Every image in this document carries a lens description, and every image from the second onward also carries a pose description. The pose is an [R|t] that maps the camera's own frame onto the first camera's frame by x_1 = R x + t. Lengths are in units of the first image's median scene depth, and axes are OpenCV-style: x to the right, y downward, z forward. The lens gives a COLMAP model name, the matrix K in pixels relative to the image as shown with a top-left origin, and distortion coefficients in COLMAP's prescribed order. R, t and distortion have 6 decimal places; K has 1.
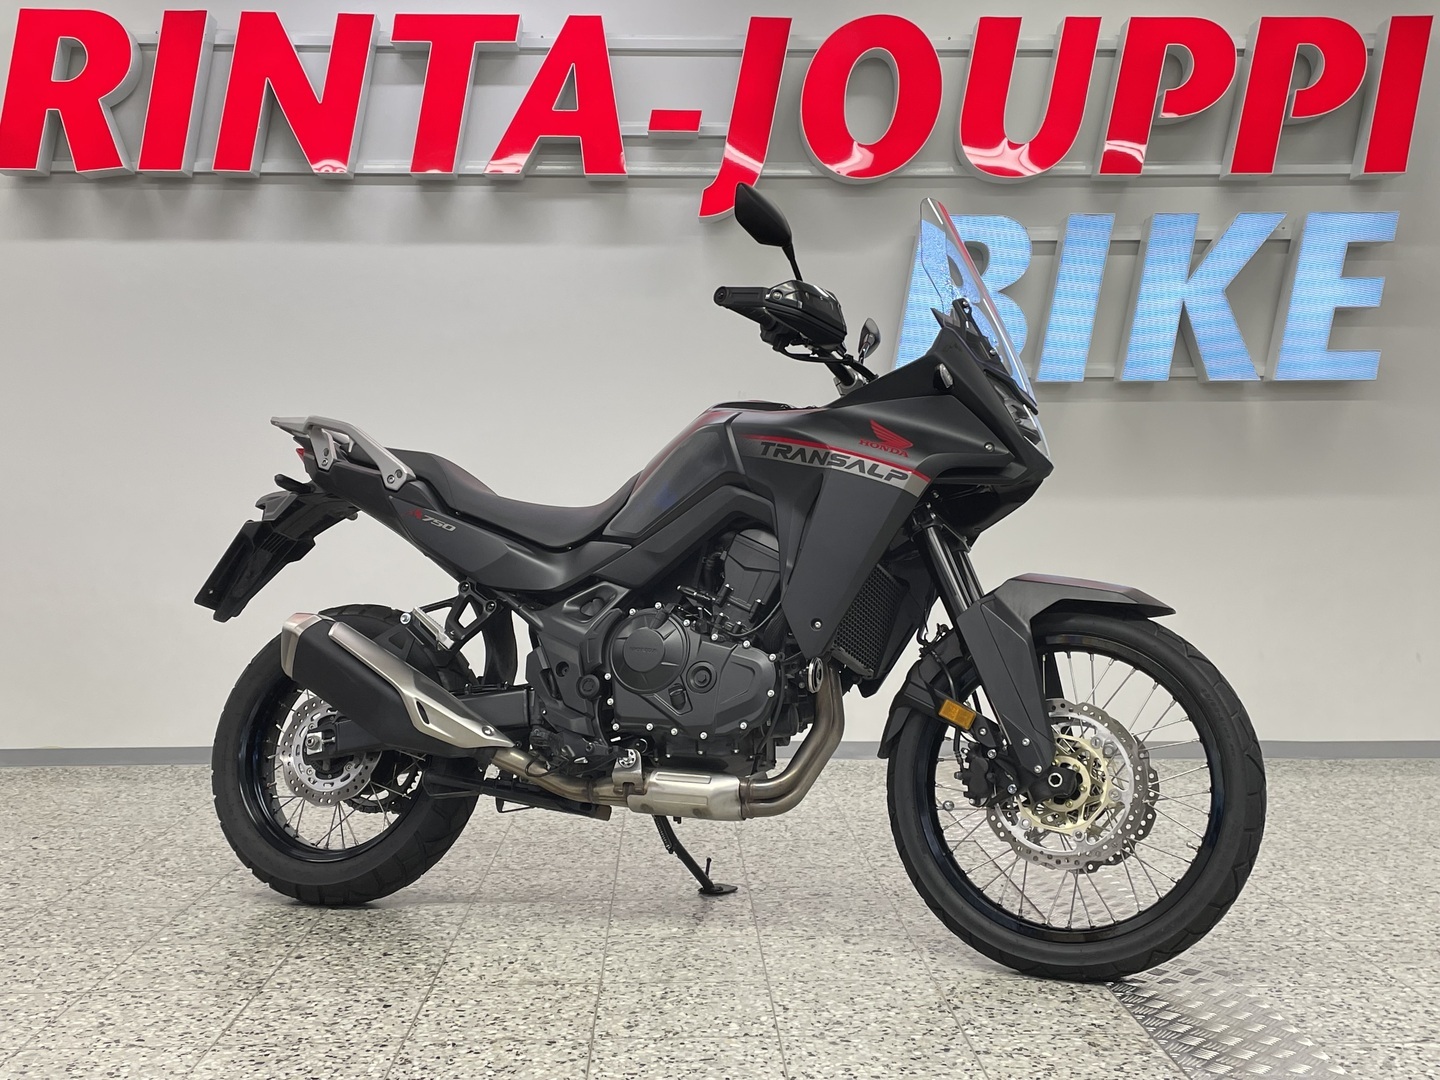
lens RADIAL K [[1599.2, 0, 719.9], [0, 1599.2, 567.9], [0, 0, 1]] dist [0.028134, -0.001798]
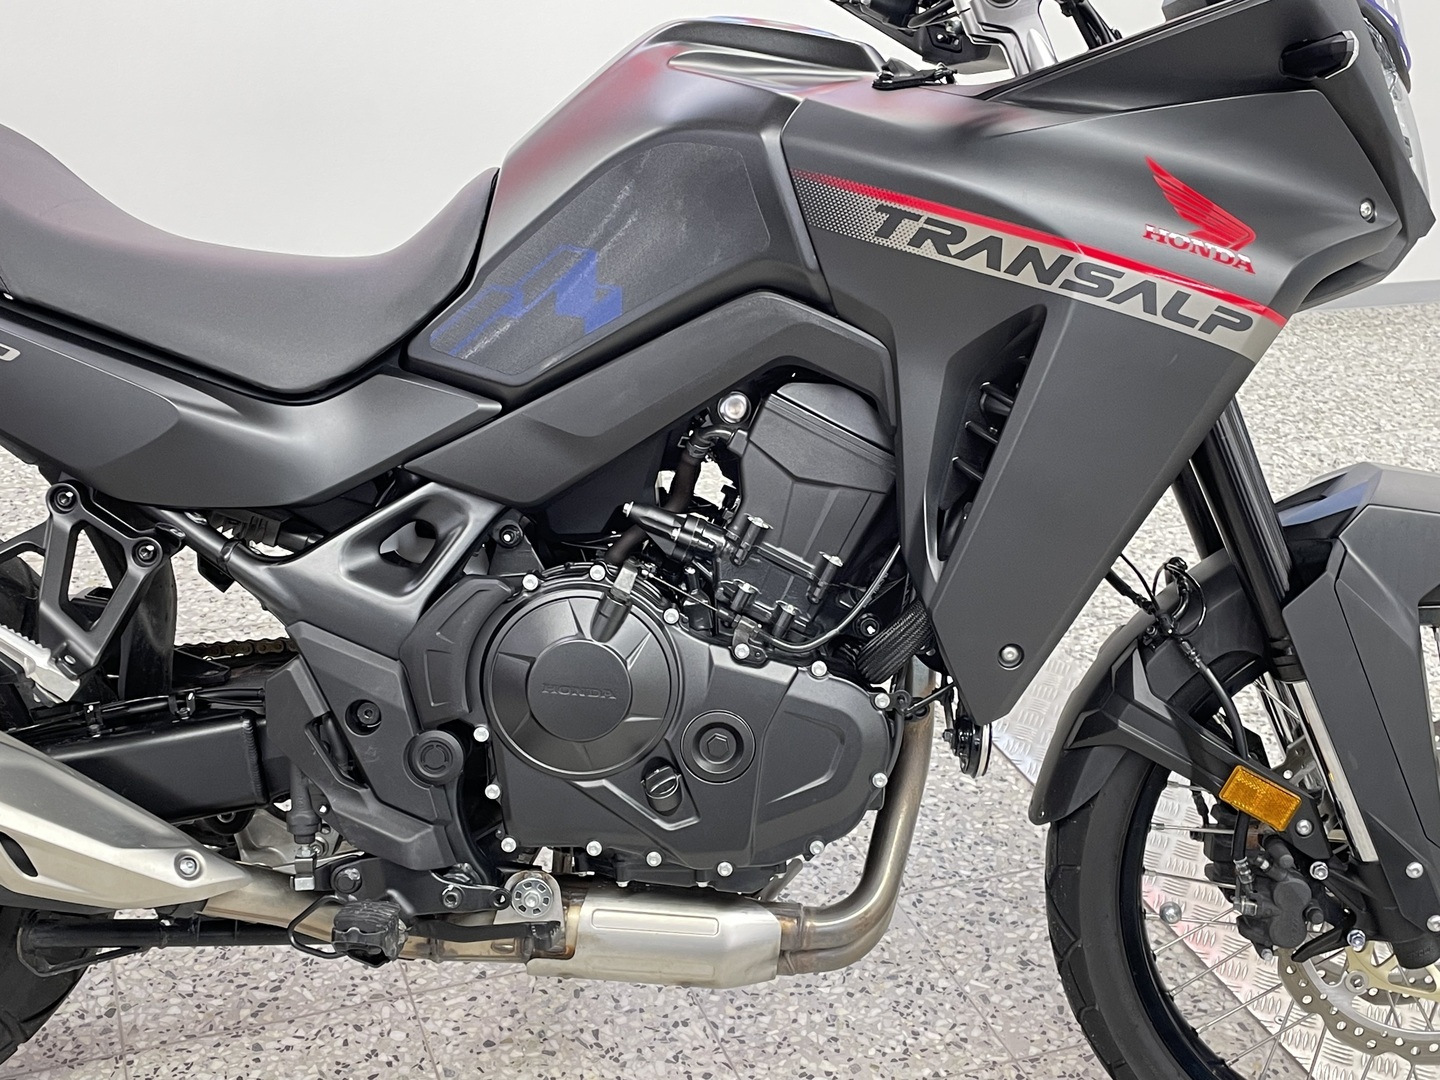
lens RADIAL K [[1717.2, 0, 719.6], [0, 1717.2, 535.6], [0, 0, 1]] dist [0.126539, -0.245637]
pose [[0.940309, -0.093520, 0.327221, -0.156004], [-0.048367, 0.915019, 0.400502, -0.169541], [-0.336868, -0.392422, 0.855877, 0.597648]]
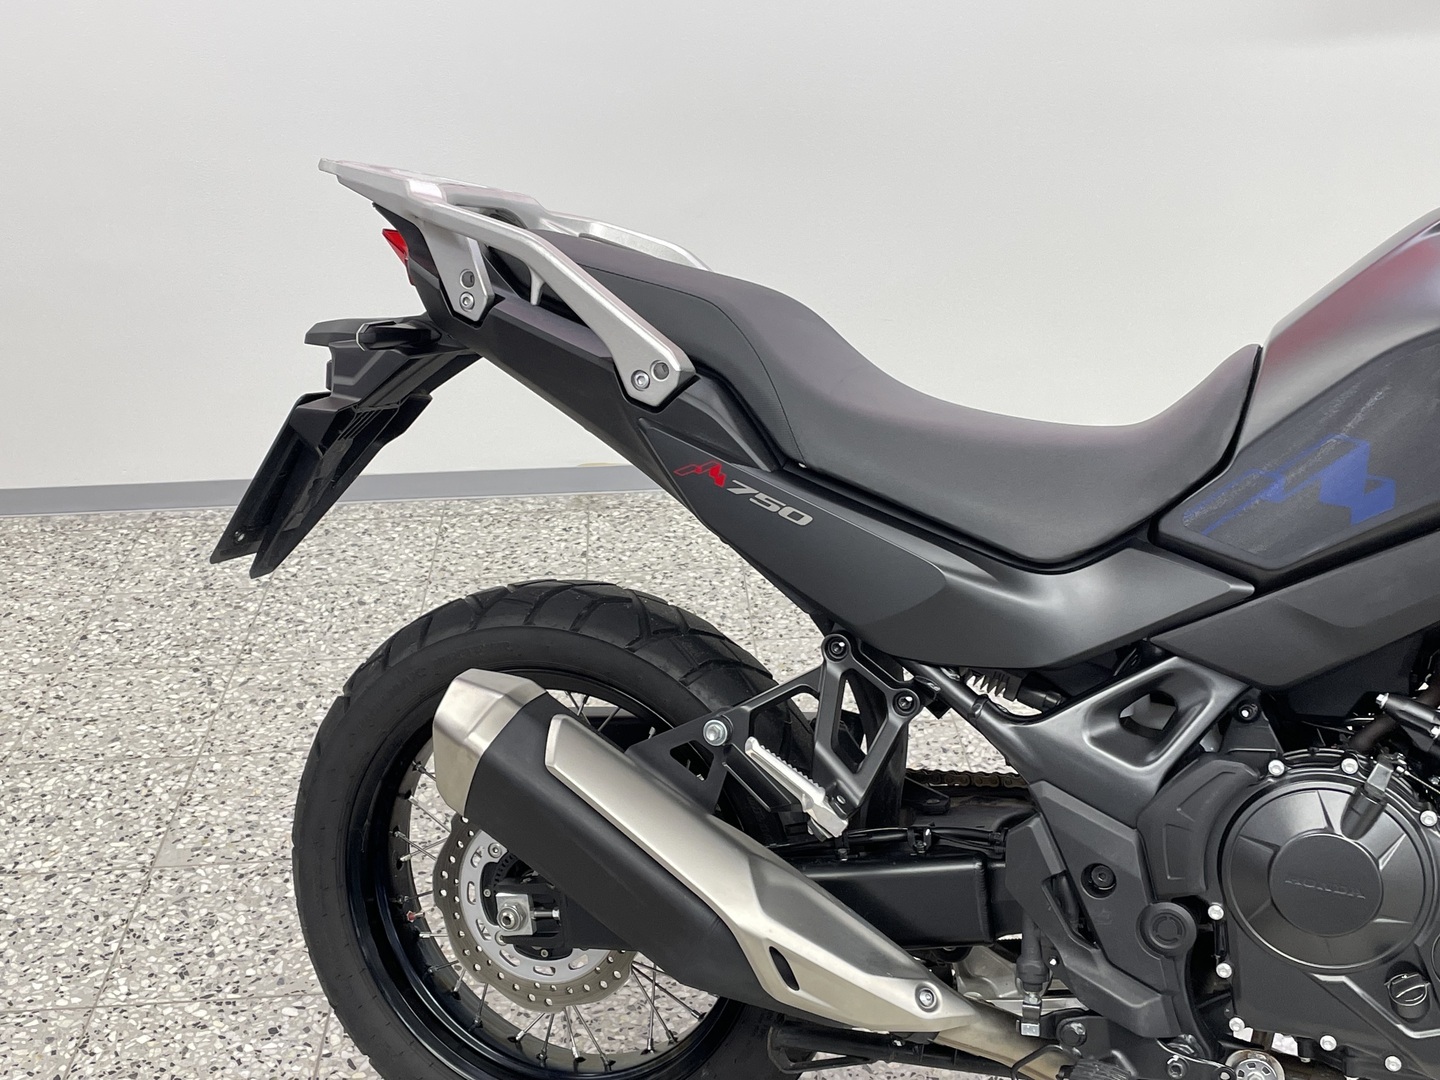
lens RADIAL K [[1717.2, 0, 719.6], [0, 1717.2, 535.6], [0, 0, 1]] dist [0.126539, -0.245637]
pose [[0.999537, -0.030361, 0.002052, -0.201987], [0.027246, 0.922934, 0.383994, -0.211128], [-0.013553, -0.383760, 0.923333, 0.600220]]
